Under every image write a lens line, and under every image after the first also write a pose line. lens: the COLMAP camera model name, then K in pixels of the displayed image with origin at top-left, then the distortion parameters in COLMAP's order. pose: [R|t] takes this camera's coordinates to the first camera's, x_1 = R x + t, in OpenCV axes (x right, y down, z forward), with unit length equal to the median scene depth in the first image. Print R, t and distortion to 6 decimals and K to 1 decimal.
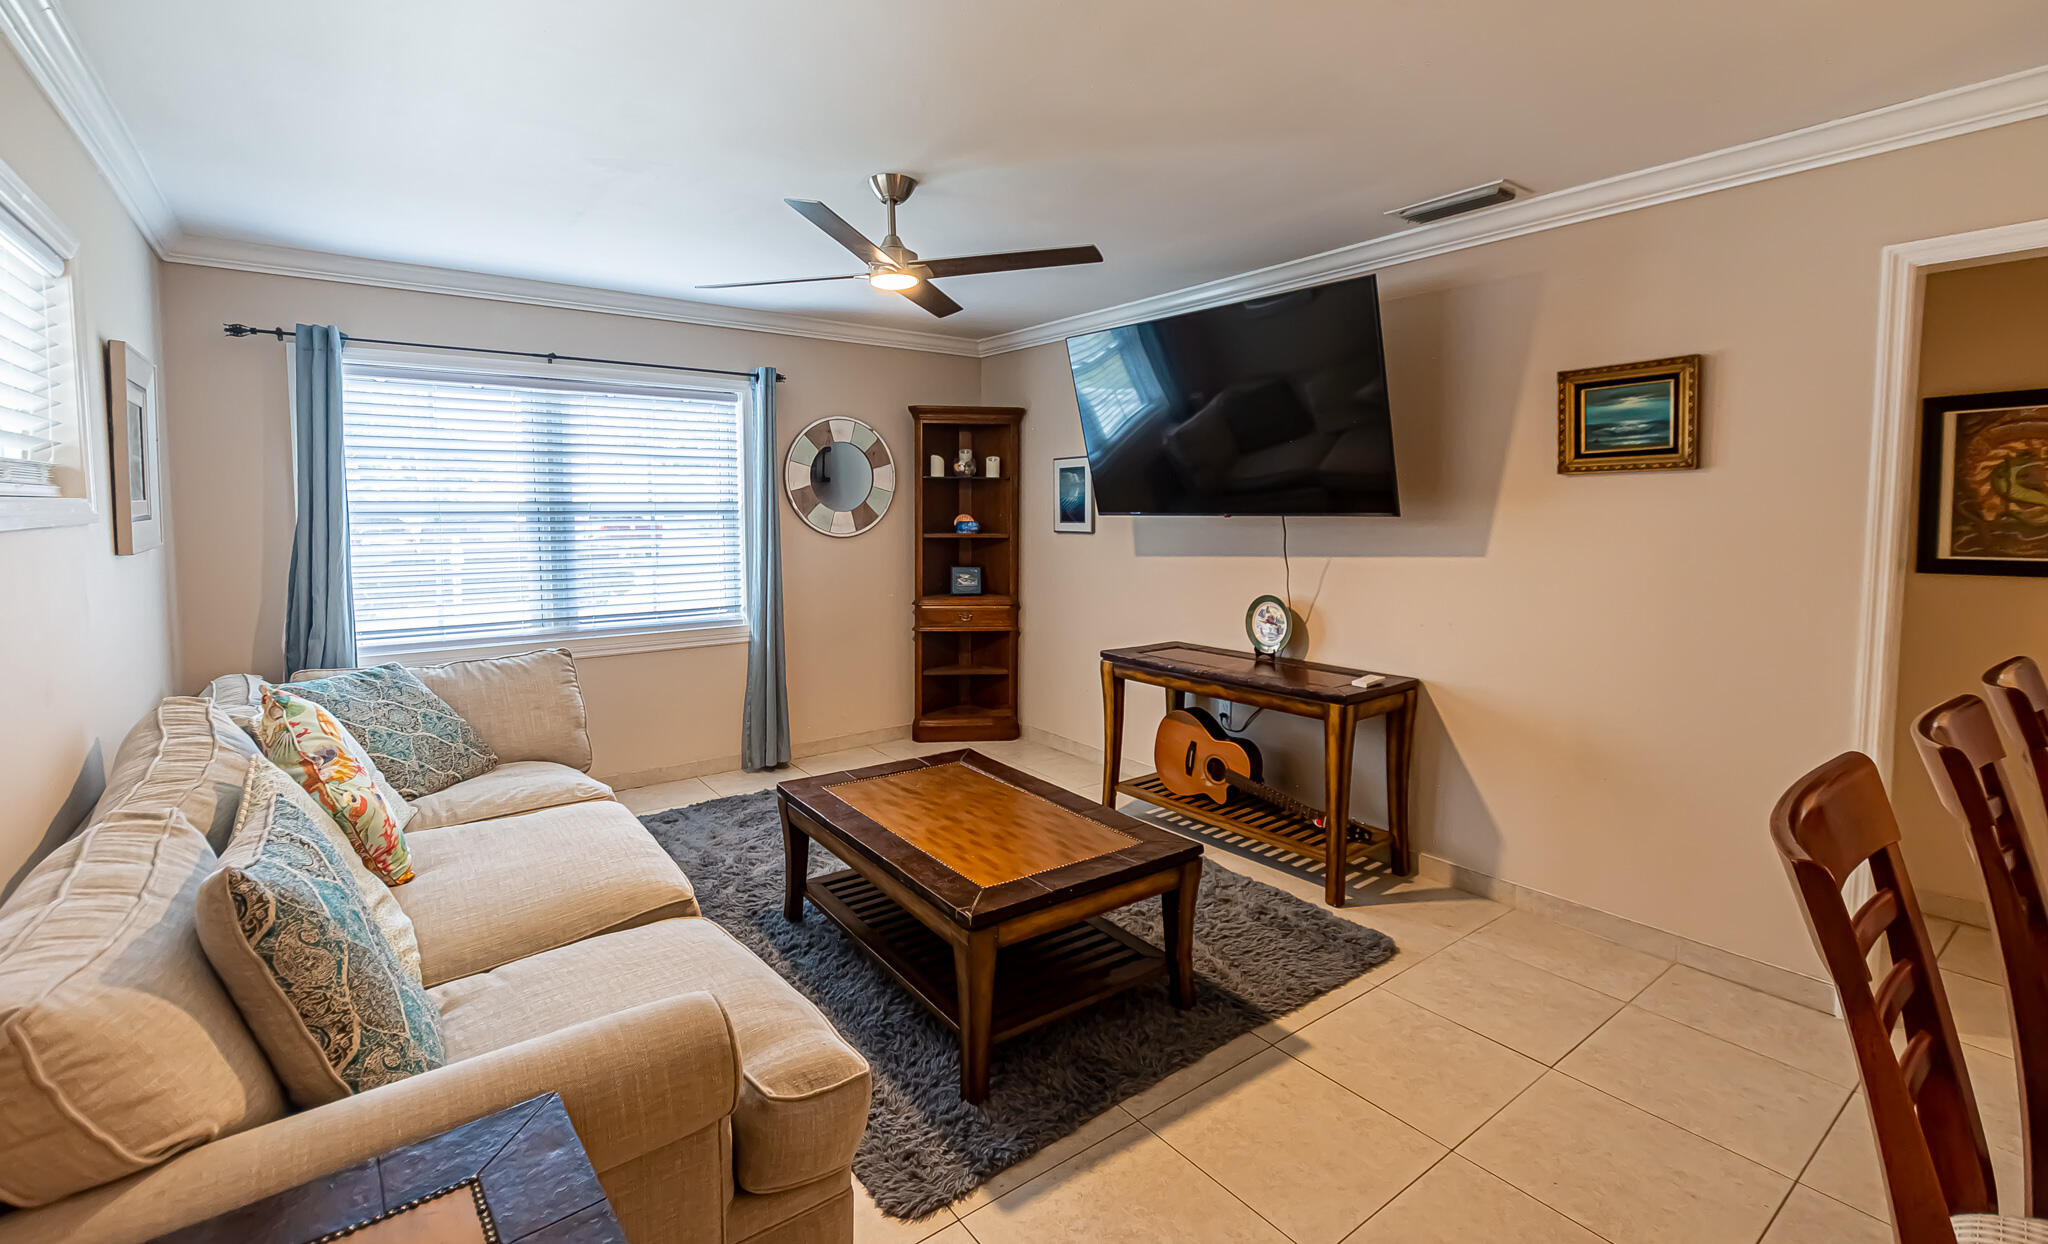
lens RADIAL K [[905.1, 0, 1026.7], [0, 905.1, 562.2], [0, 0, 1]] dist [-0.003423, 0.005938]
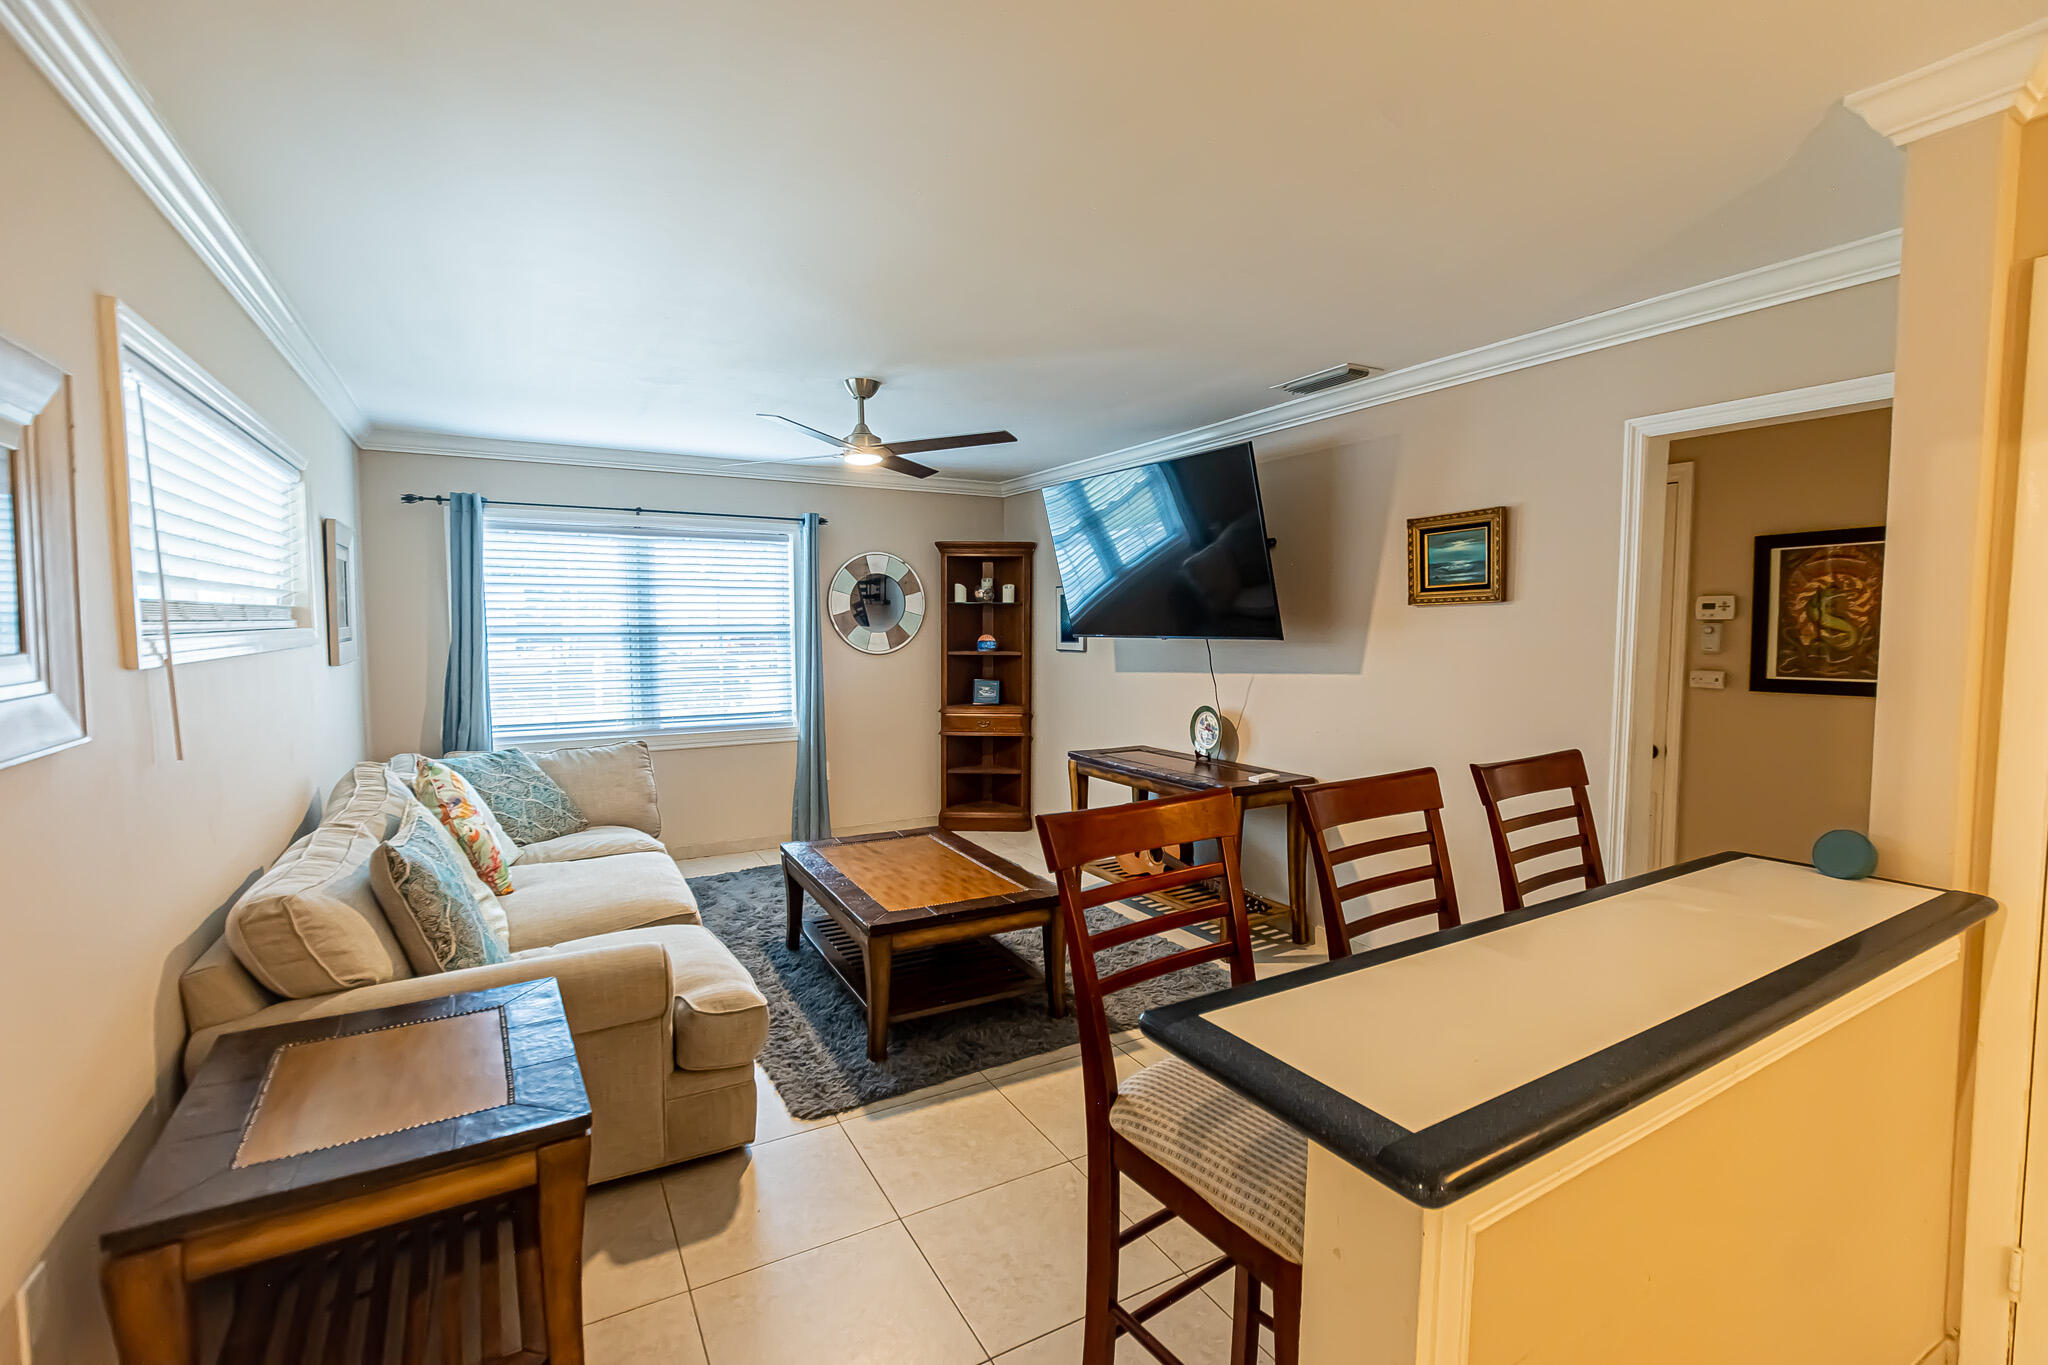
lens RADIAL K [[901.5, 0, 1024.0], [0, 901.5, 682.5], [0, 0, 1]] dist [0.011624, -0.000141]
pose [[0.991013, 0.008611, -0.133486, 0.252058], [-0.007866, 0.999950, 0.006107, 0.001214], [0.133532, -0.005002, 0.991032, -0.251273]]
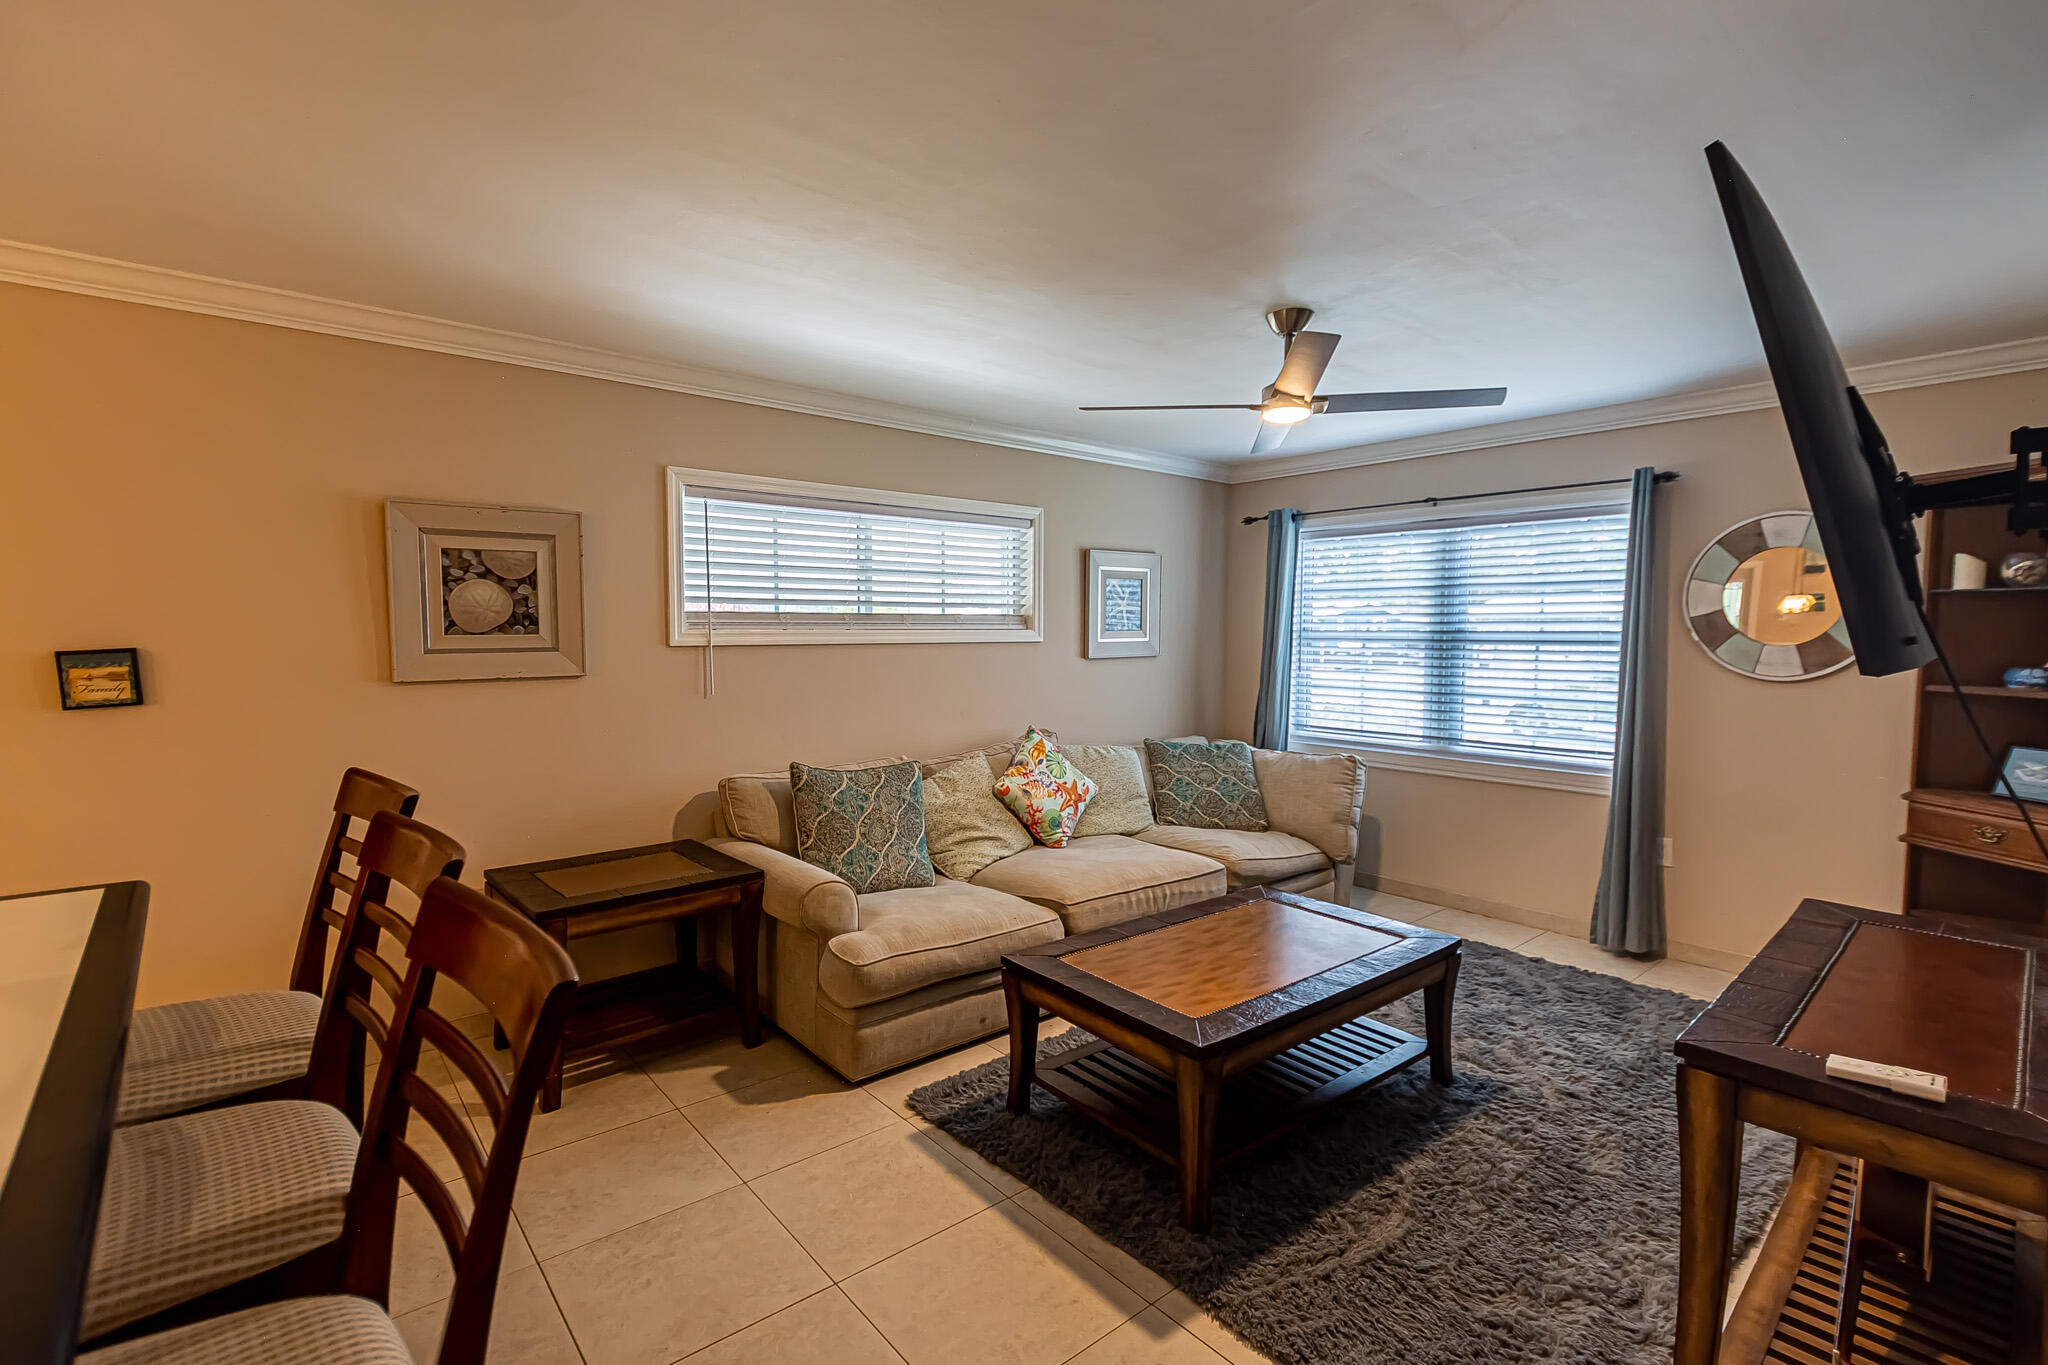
lens RADIAL K [[925.4, 0, 1024.0], [0, 925.4, 682.5], [0, 0, 1]] dist [-0.001082, -0.000155]
pose [[0.057904, 0.058626, -0.996599, 0.854496], [-0.066448, 0.996287, 0.054747, -0.048514], [0.996108, 0.063052, 0.061585, 0.644375]]
